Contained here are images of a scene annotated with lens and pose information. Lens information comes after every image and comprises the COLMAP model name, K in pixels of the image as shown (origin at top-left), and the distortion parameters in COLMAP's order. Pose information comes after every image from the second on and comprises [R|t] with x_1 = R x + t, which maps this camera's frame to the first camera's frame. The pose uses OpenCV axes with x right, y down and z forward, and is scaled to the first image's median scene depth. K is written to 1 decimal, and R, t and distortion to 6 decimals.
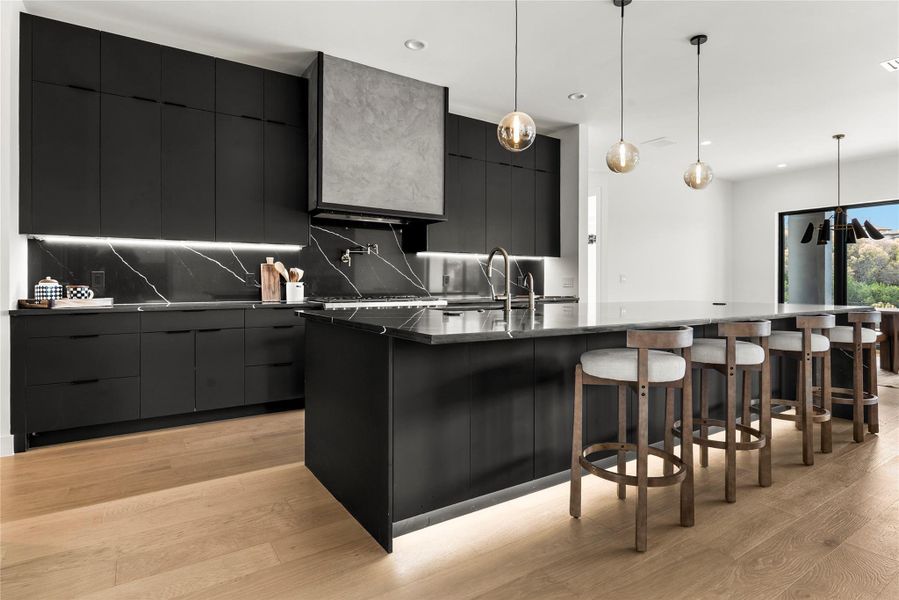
lens RADIAL K [[462.8, 0, 442.4], [0, 462.8, 292.7], [0, 0, 1]] dist [-0.004600, 0.000495]
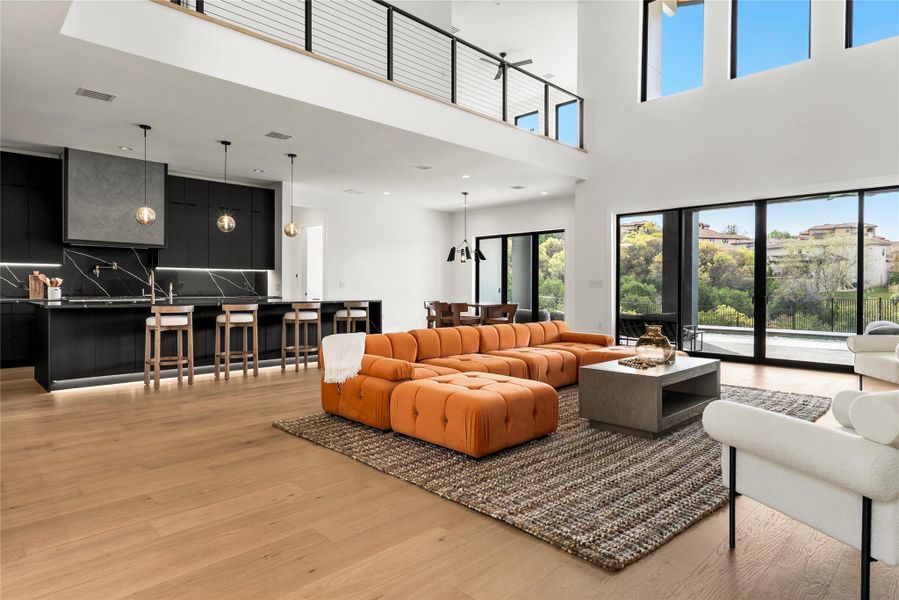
lens RADIAL K [[509.8, 0, 449.0], [0, 509.8, 296.3], [0, 0, 1]] dist [-0.008695, 0.003397]
pose [[0.980480, -0.002649, 0.196601, 0.654077], [0.003183, 0.999992, -0.002399, 0.016695], [-0.196593, 0.002978, 0.980481, -0.949468]]
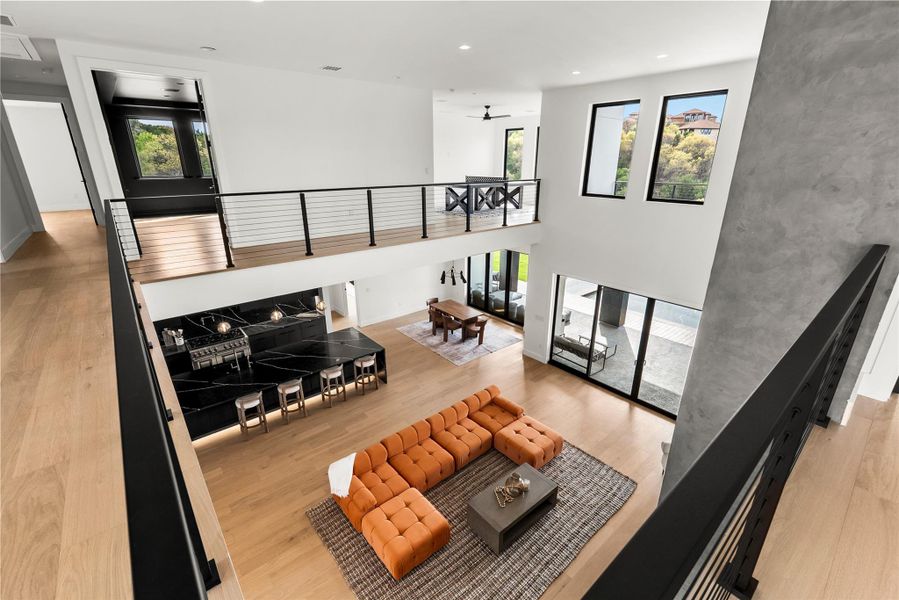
lens RADIAL K [[391.9, 0, 451.3], [0, 391.9, 300.0], [0, 0, 1]] dist [-0.003540, -0.000267]
pose [[0.992934, -0.043151, 0.110542, 0.900756], [0.004914, 0.945695, 0.325019, -0.879099], [-0.118564, -0.322179, 0.939225, -1.064443]]
